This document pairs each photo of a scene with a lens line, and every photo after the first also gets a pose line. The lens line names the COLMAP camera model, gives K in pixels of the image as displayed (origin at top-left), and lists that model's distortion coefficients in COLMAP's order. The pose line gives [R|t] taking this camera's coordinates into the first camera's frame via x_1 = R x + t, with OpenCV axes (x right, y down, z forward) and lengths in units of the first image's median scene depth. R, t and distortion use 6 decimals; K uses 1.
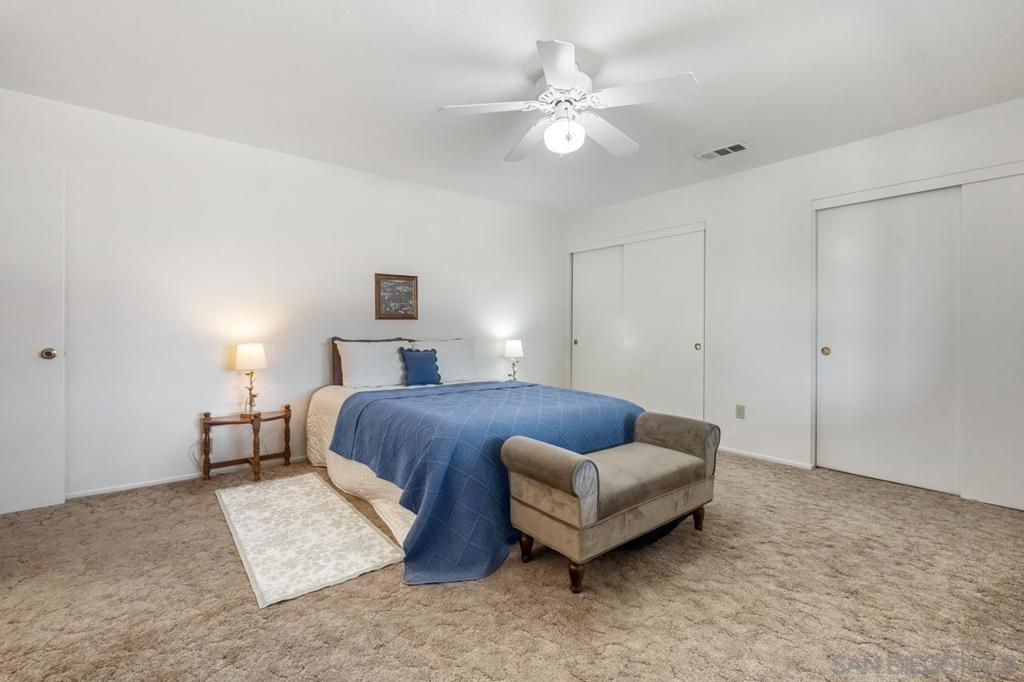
lens RADIAL K [[455.9, 0, 513.9], [0, 455.9, 334.2], [0, 0, 1]] dist [-0.005778, 0.000003]
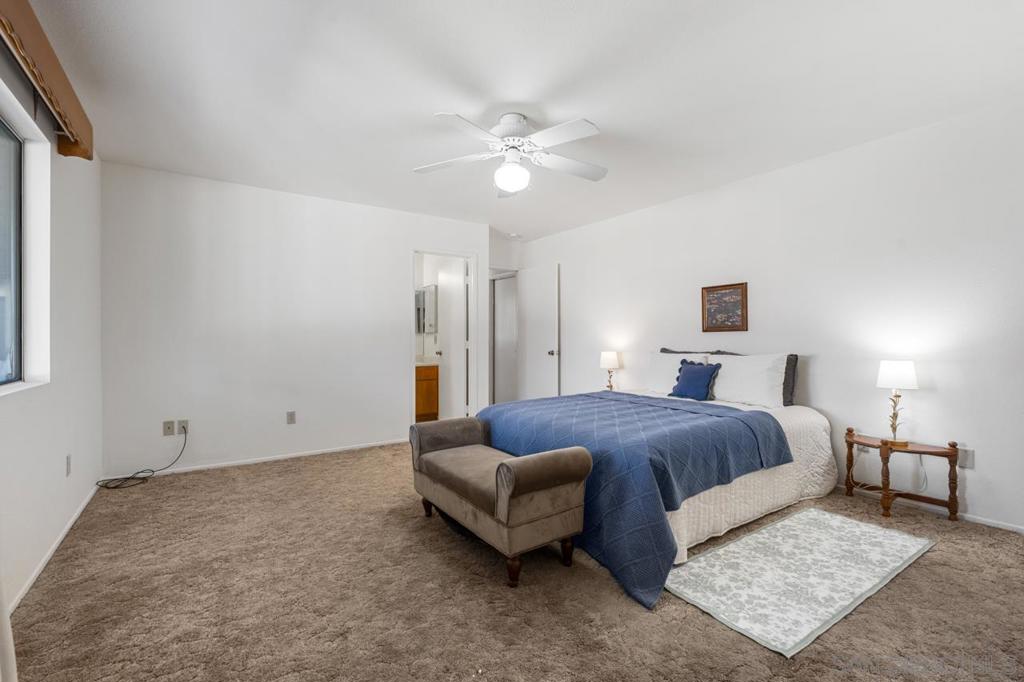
lens RADIAL K [[464.2, 0, 512.0], [0, 464.2, 341.0], [0, 0, 1]] dist [-0.000696, 0.000109]
pose [[-0.111513, -0.005760, -0.993746, 0.749005], [-0.018915, 0.999814, -0.003672, -0.000882], [0.993583, 0.018388, -0.111602, 0.665548]]
